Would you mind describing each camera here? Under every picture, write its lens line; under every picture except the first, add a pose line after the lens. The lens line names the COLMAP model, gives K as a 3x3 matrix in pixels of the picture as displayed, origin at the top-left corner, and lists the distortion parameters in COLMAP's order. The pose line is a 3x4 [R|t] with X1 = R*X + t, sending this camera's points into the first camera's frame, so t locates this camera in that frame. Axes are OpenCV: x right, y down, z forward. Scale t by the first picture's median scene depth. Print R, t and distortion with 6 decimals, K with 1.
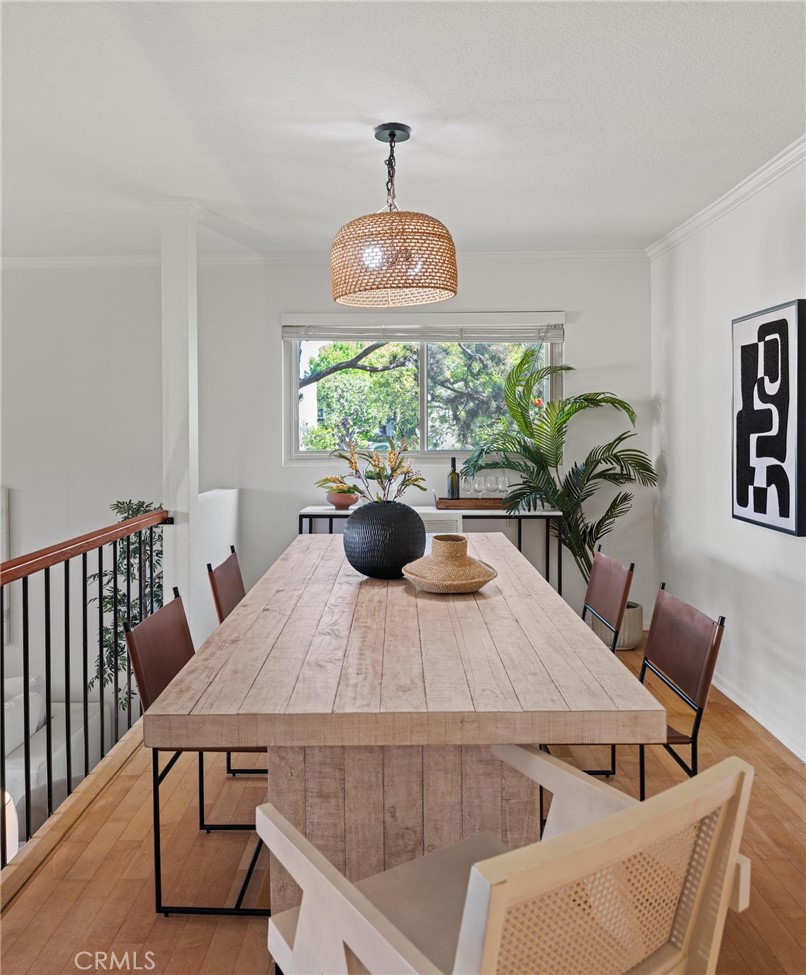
lens RADIAL K [[770.4, 0, 380.2], [0, 770.4, 439.9], [0, 0, 1]] dist [0.007793, -0.000363]
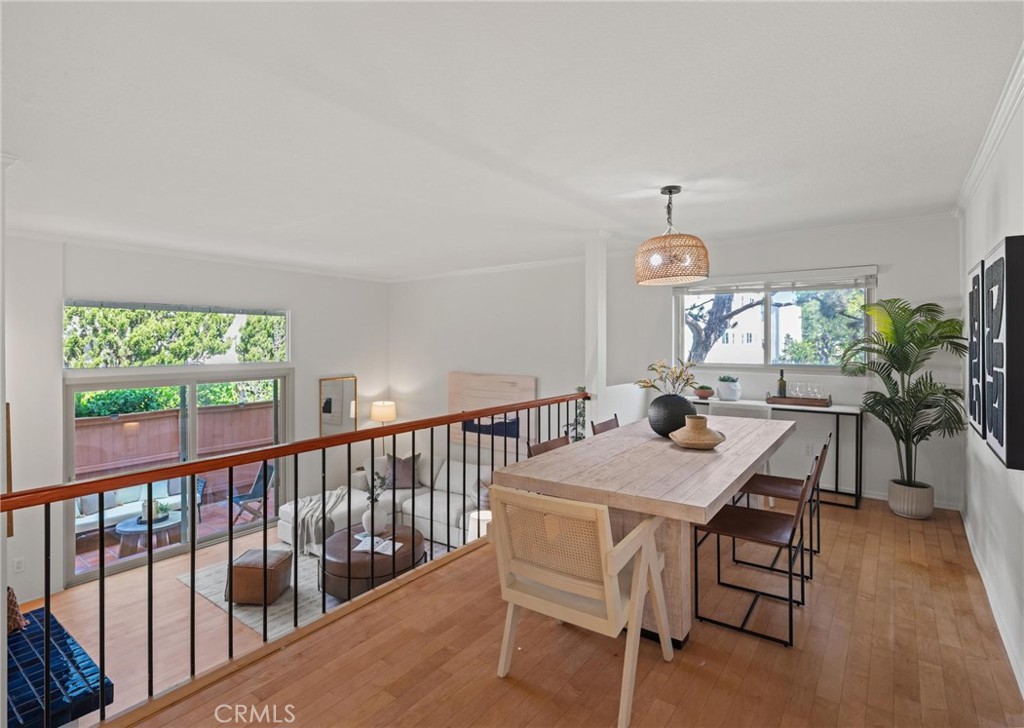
lens RADIAL K [[517.6, 0, 523.5], [0, 517.6, 342.2], [0, 0, 1]] dist [-0.003398, -0.000661]
pose [[0.827016, 0.005157, -0.562154, 0.388822], [-0.011352, 0.999907, -0.007528, -0.027289], [0.562063, 0.012607, 0.826998, -0.179216]]
